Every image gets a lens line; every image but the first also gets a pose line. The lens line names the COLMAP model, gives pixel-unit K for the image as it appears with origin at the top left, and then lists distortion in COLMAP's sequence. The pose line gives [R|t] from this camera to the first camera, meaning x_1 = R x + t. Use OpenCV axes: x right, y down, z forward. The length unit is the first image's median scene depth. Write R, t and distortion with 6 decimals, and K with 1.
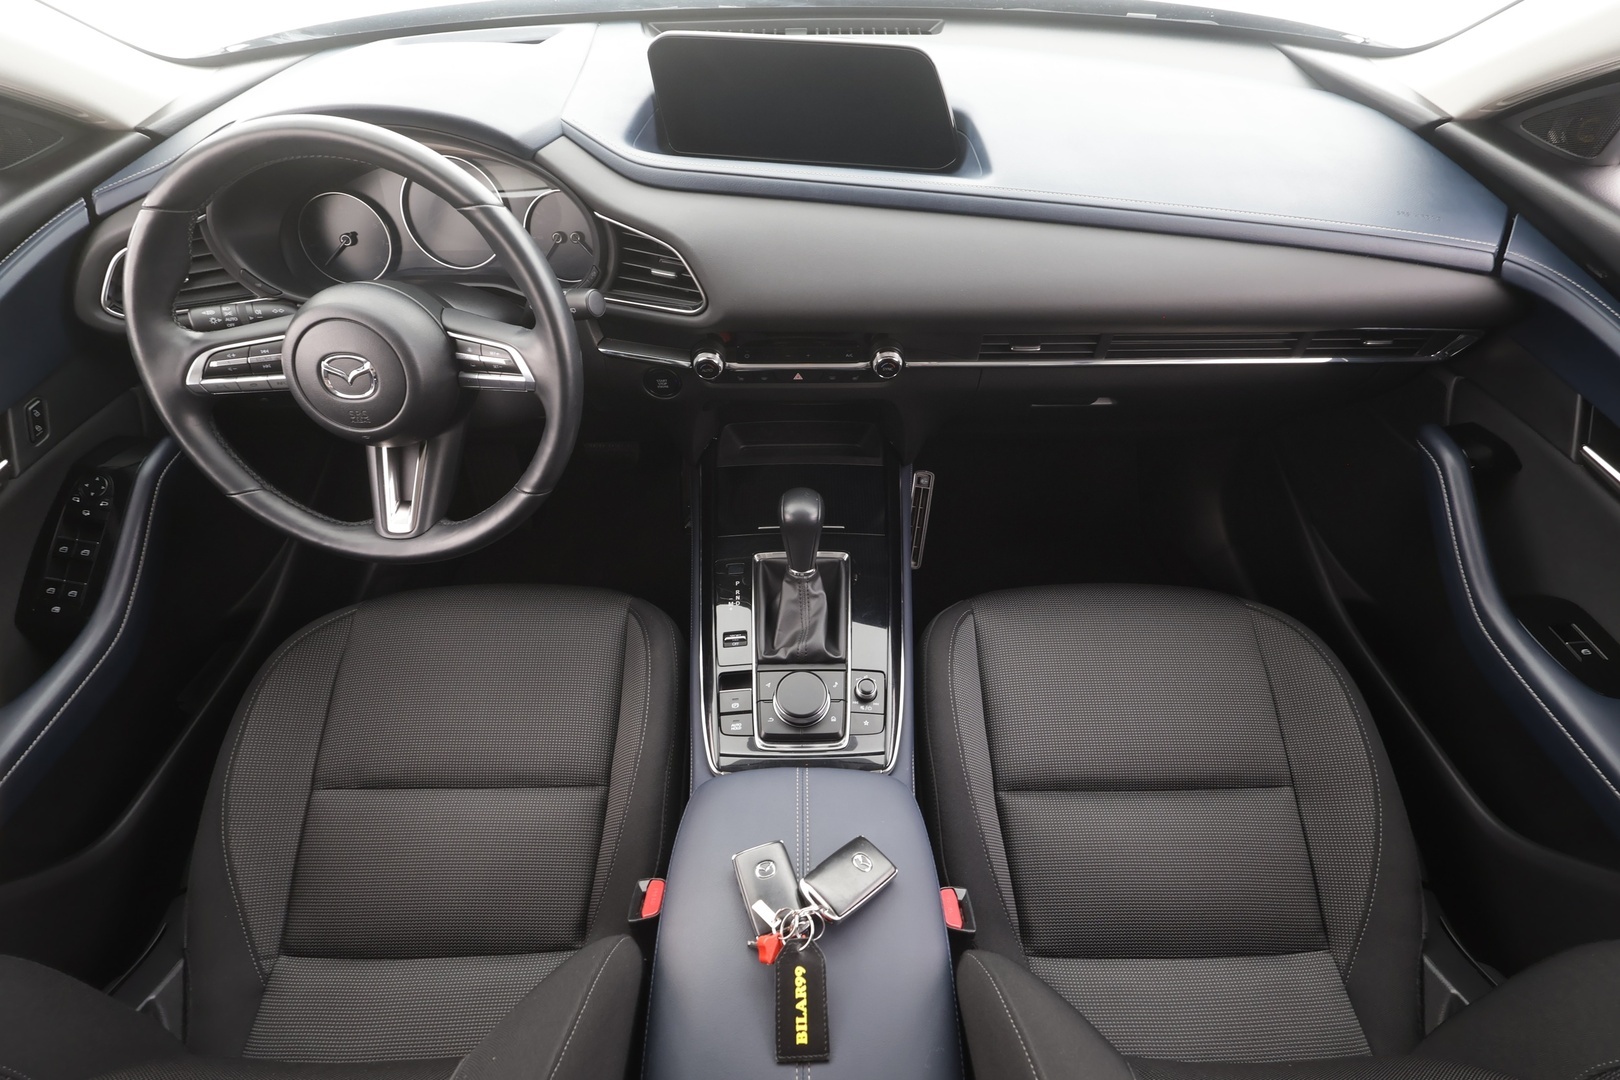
lens RADIAL K [[784.3, 0, 804.1], [0, 784.3, 614.7], [0, 0, 1]] dist [-0.073936, 0.026474]
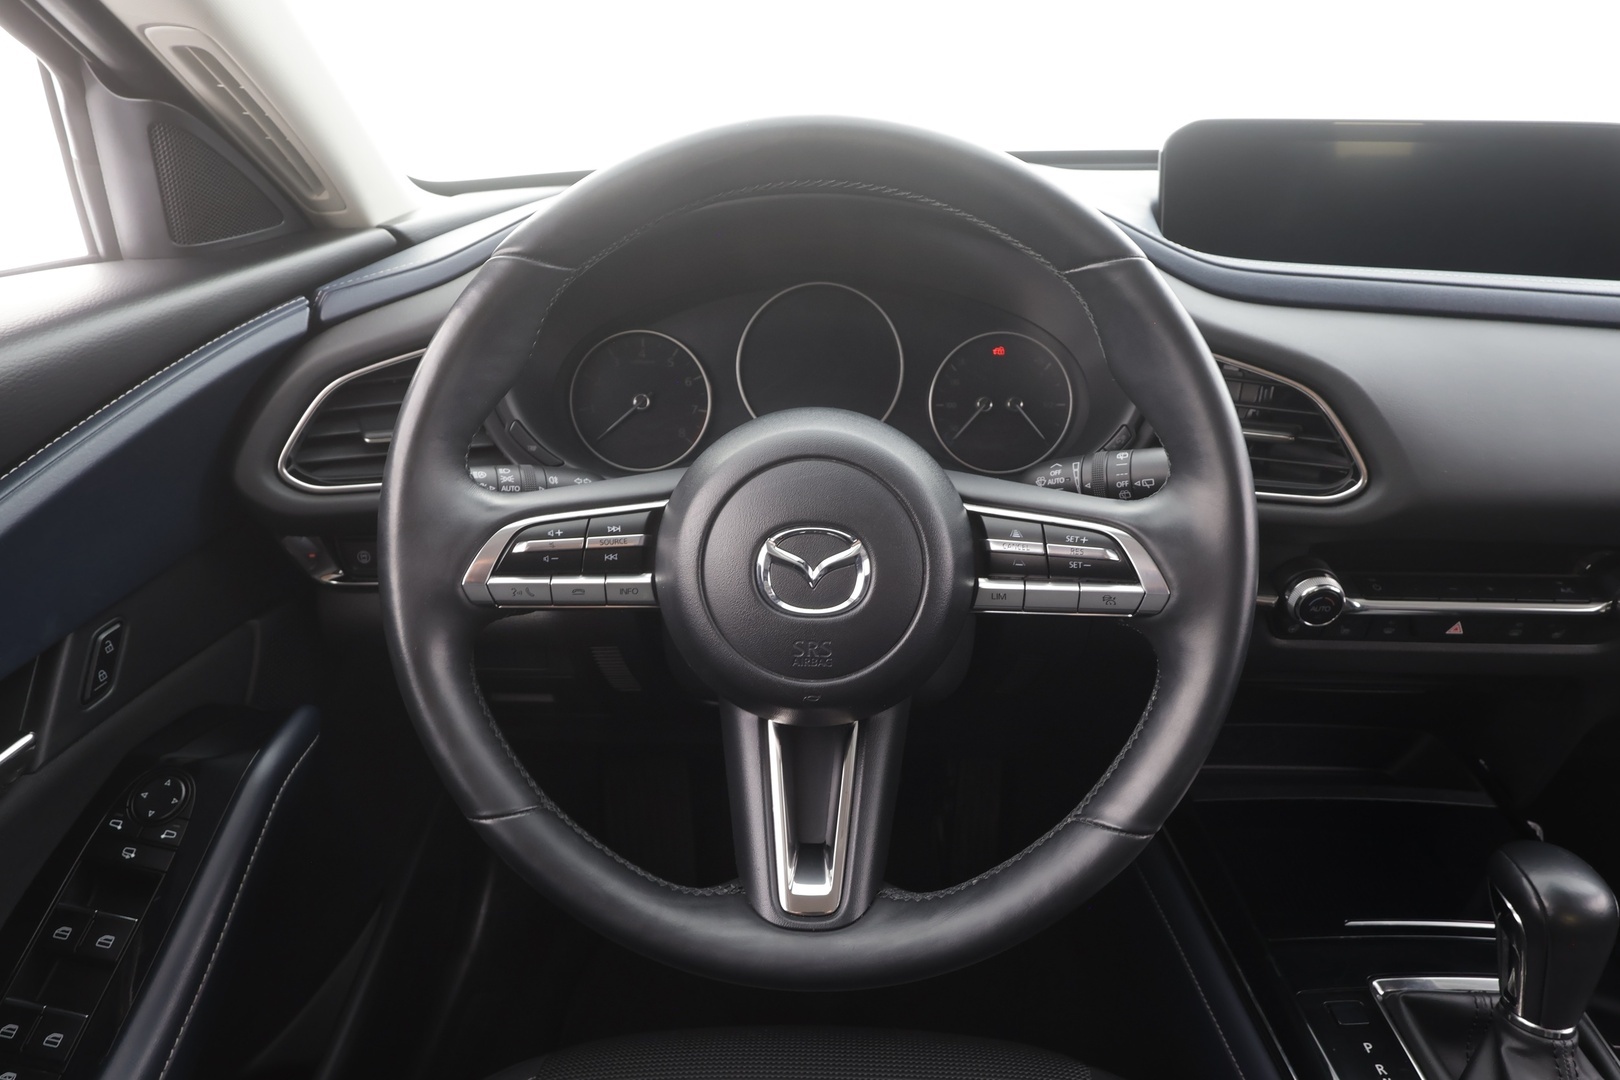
lens RADIAL K [[1085.9, 0, 810.0], [0, 1085.9, 540.0], [0, 0, 1]] dist [0.000392, 0.000163]
pose [[0.997009, -0.007160, -0.076950, -0.494138], [-0.027162, 0.899710, -0.435641, -0.026943], [0.072352, 0.436429, 0.896825, 0.338281]]
